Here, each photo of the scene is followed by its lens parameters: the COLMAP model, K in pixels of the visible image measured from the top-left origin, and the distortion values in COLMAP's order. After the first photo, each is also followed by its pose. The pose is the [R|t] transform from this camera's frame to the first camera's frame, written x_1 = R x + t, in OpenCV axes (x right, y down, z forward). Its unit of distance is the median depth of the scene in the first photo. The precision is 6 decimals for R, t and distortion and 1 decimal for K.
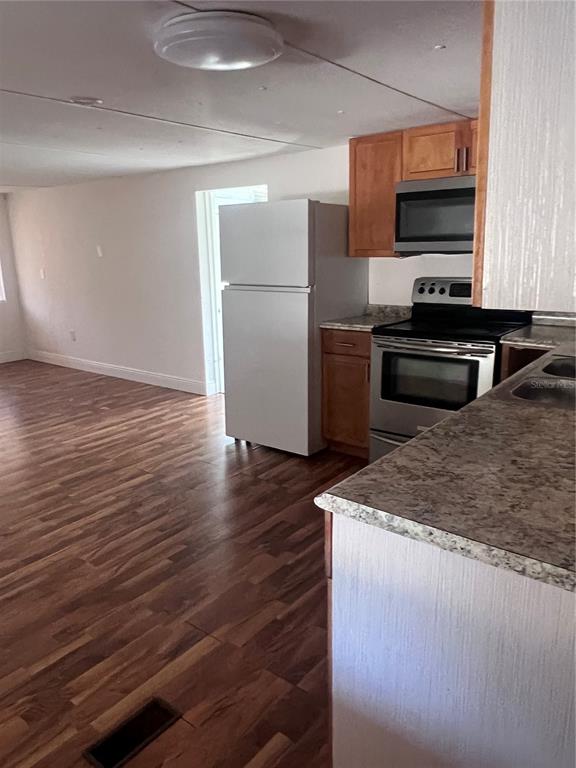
lens RADIAL K [[560.4, 0, 289.3], [0, 560.4, 383.8], [0, 0, 1]] dist [-0.011117, 0.007632]
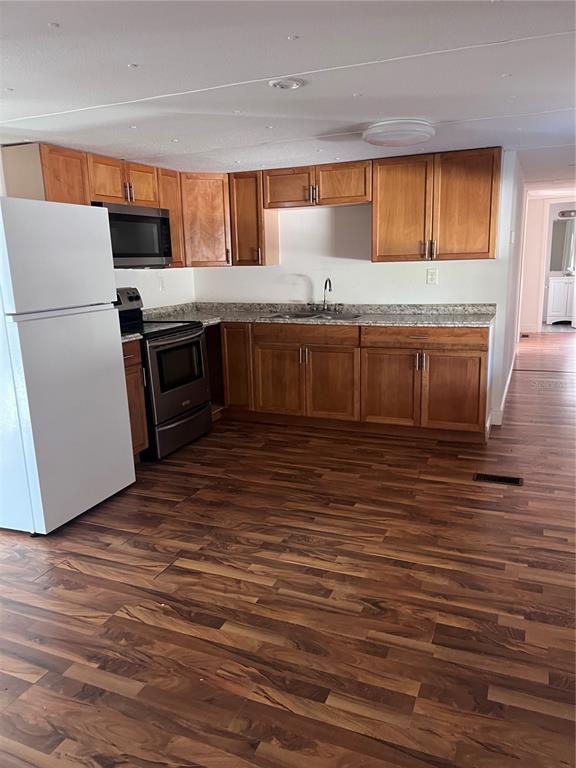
lens RADIAL K [[583.2, 0, 251.7], [0, 583.2, 395.2], [0, 0, 1]] dist [0.035855, -0.010340]
pose [[-0.217563, -0.195806, 0.956204, -0.879929], [0.271636, 0.928821, 0.252003, -0.190321], [-0.937486, 0.314566, -0.148889, 0.873149]]
